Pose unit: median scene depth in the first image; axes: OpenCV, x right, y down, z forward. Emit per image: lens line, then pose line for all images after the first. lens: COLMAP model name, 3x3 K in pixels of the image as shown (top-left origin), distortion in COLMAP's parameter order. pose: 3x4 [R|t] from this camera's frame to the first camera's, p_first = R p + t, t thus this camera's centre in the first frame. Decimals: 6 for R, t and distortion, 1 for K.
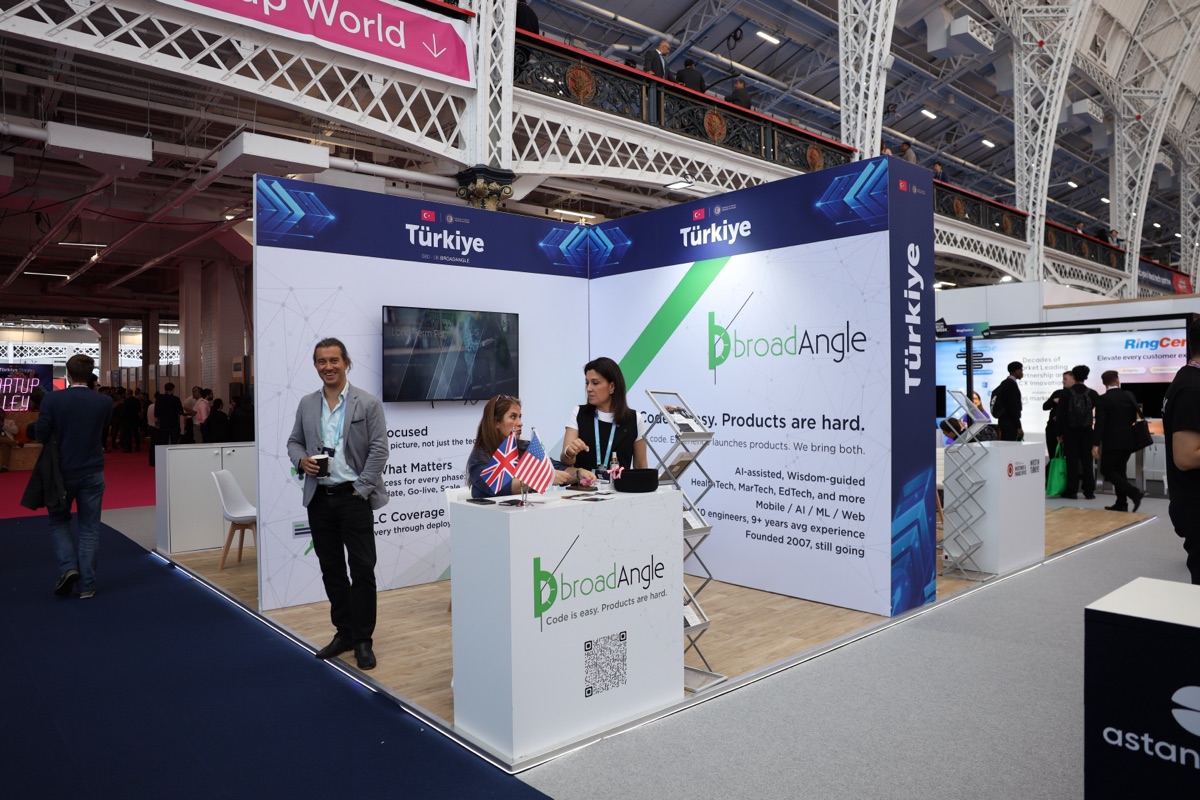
lens RADIAL K [[816.8, 0, 601.0], [0, 816.8, 392.9], [0, 0, 1]] dist [-0.075212, 0.040663]
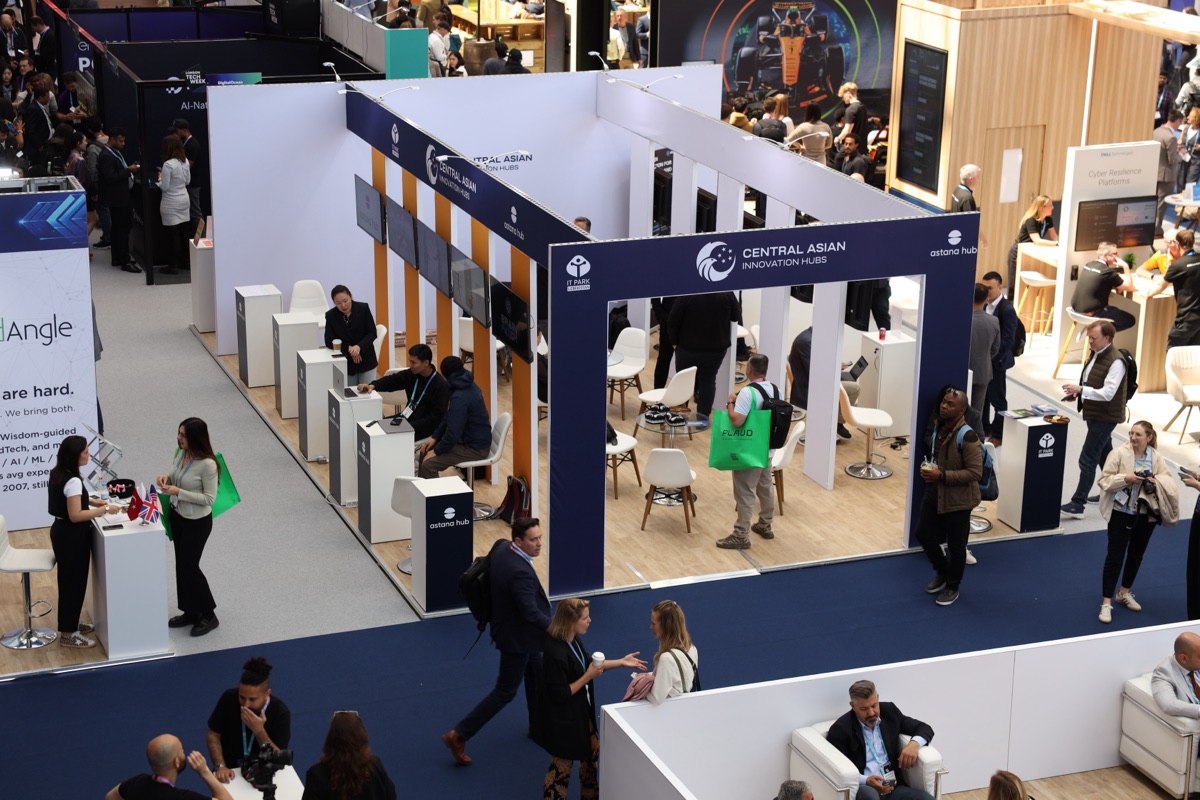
lens RADIAL K [[2298.5, 0, 599.9], [0, 2298.5, 400.6], [0, 0, 1]] dist [0.003816, 0.000000]
pose [[0.335913, -0.278040, 0.899920, -2.635587], [-0.017456, 0.953436, 0.301090, -1.036351], [-0.941731, -0.116849, 0.315418, -0.945018]]
